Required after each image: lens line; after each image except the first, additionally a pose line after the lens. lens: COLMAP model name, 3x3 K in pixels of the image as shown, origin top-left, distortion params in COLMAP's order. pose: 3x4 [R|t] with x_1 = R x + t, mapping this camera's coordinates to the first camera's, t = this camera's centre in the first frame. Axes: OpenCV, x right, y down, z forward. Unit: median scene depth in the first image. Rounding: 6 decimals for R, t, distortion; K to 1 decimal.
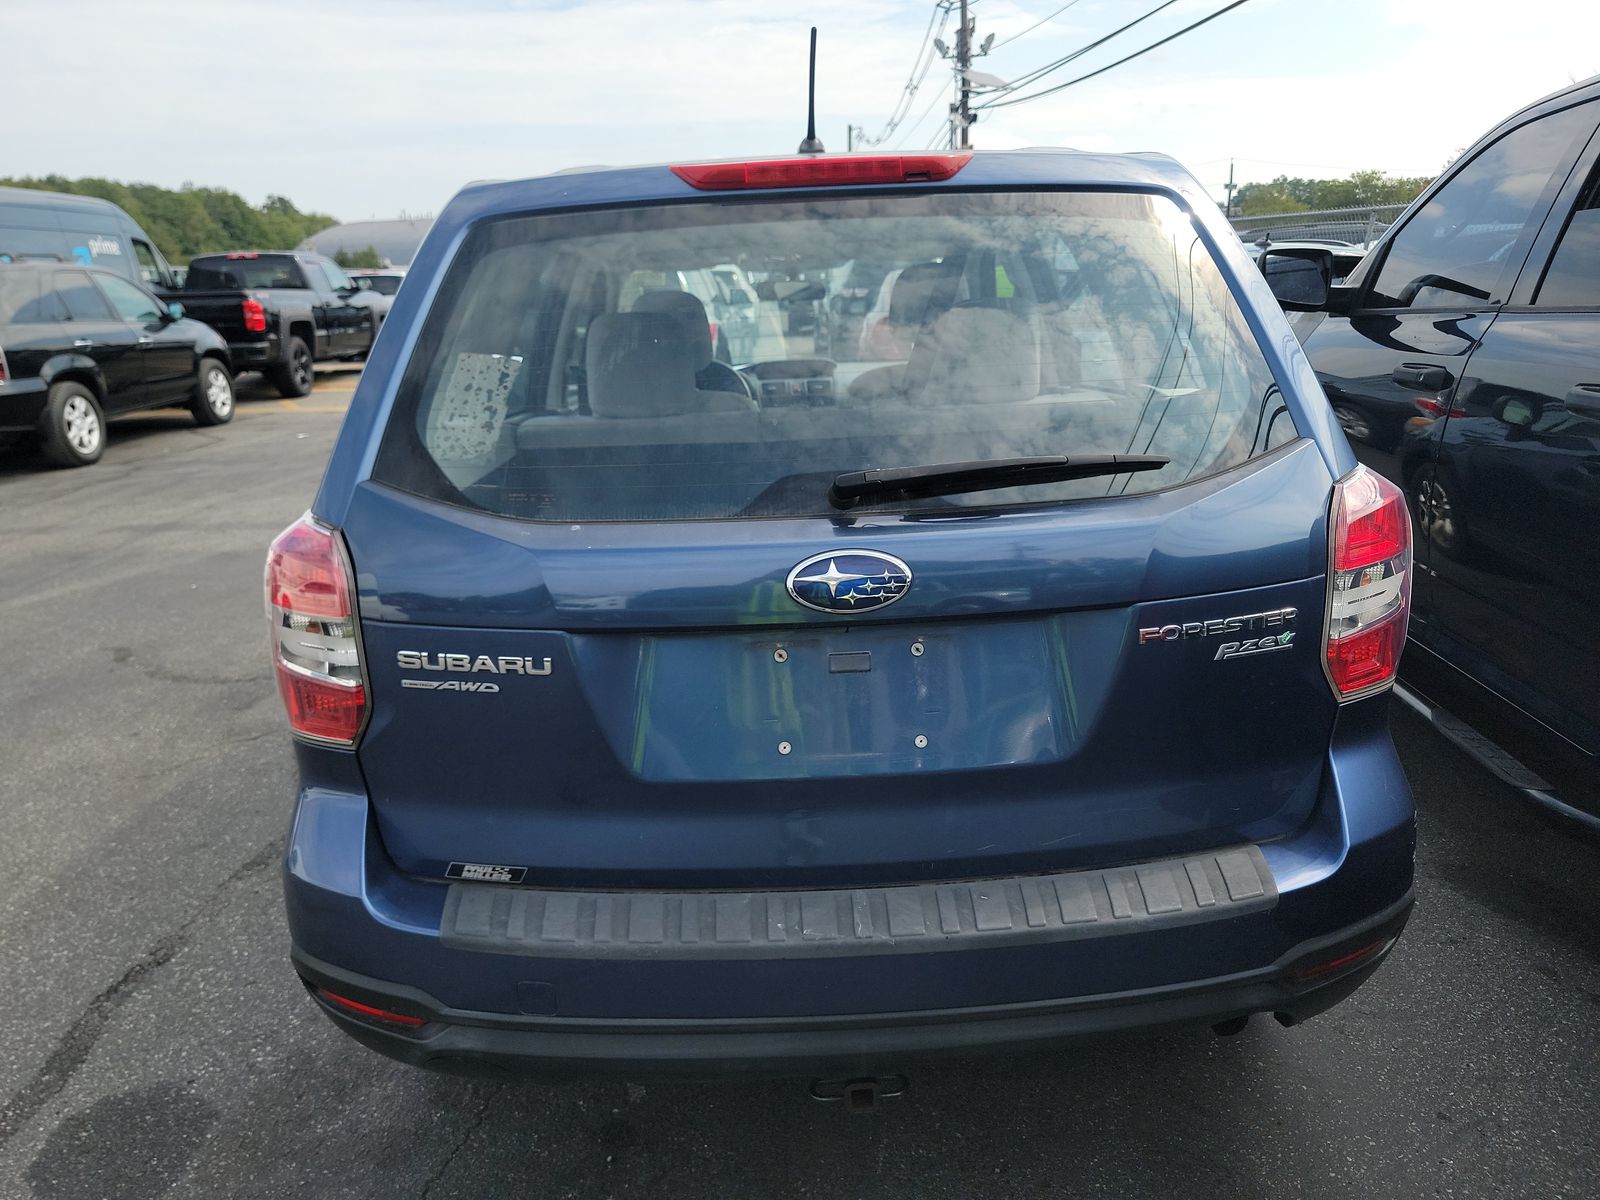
lens RADIAL K [[1130.1, 0, 798.1], [0, 1130.1, 634.7], [0, 0, 1]] dist [0.032732, -0.005595]
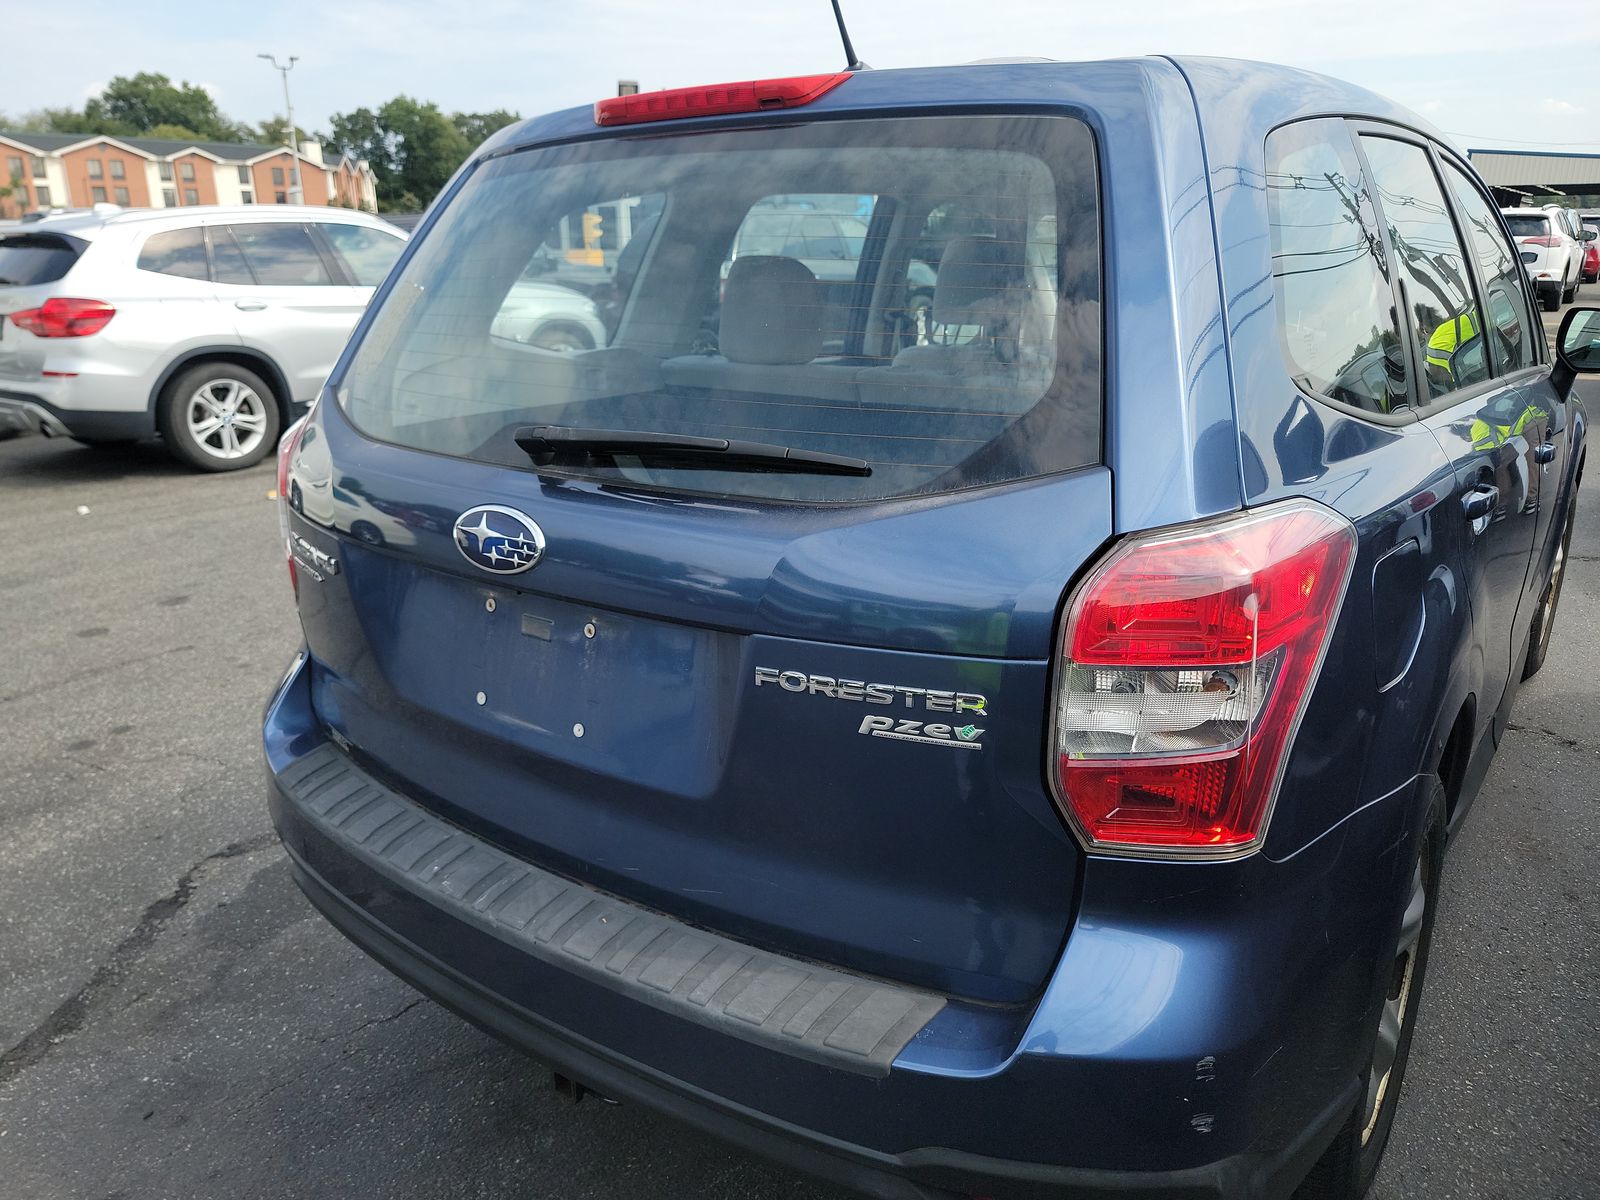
lens RADIAL K [[1109.2, 0, 800.5], [0, 1109.2, 606.6], [0, 0, 1]] dist [0.038822, -0.000540]
pose [[0.792811, 0.215550, -0.570079, 0.529078], [-0.202589, 0.975386, 0.087057, -0.083658], [0.574812, 0.046472, 0.816965, 0.260625]]
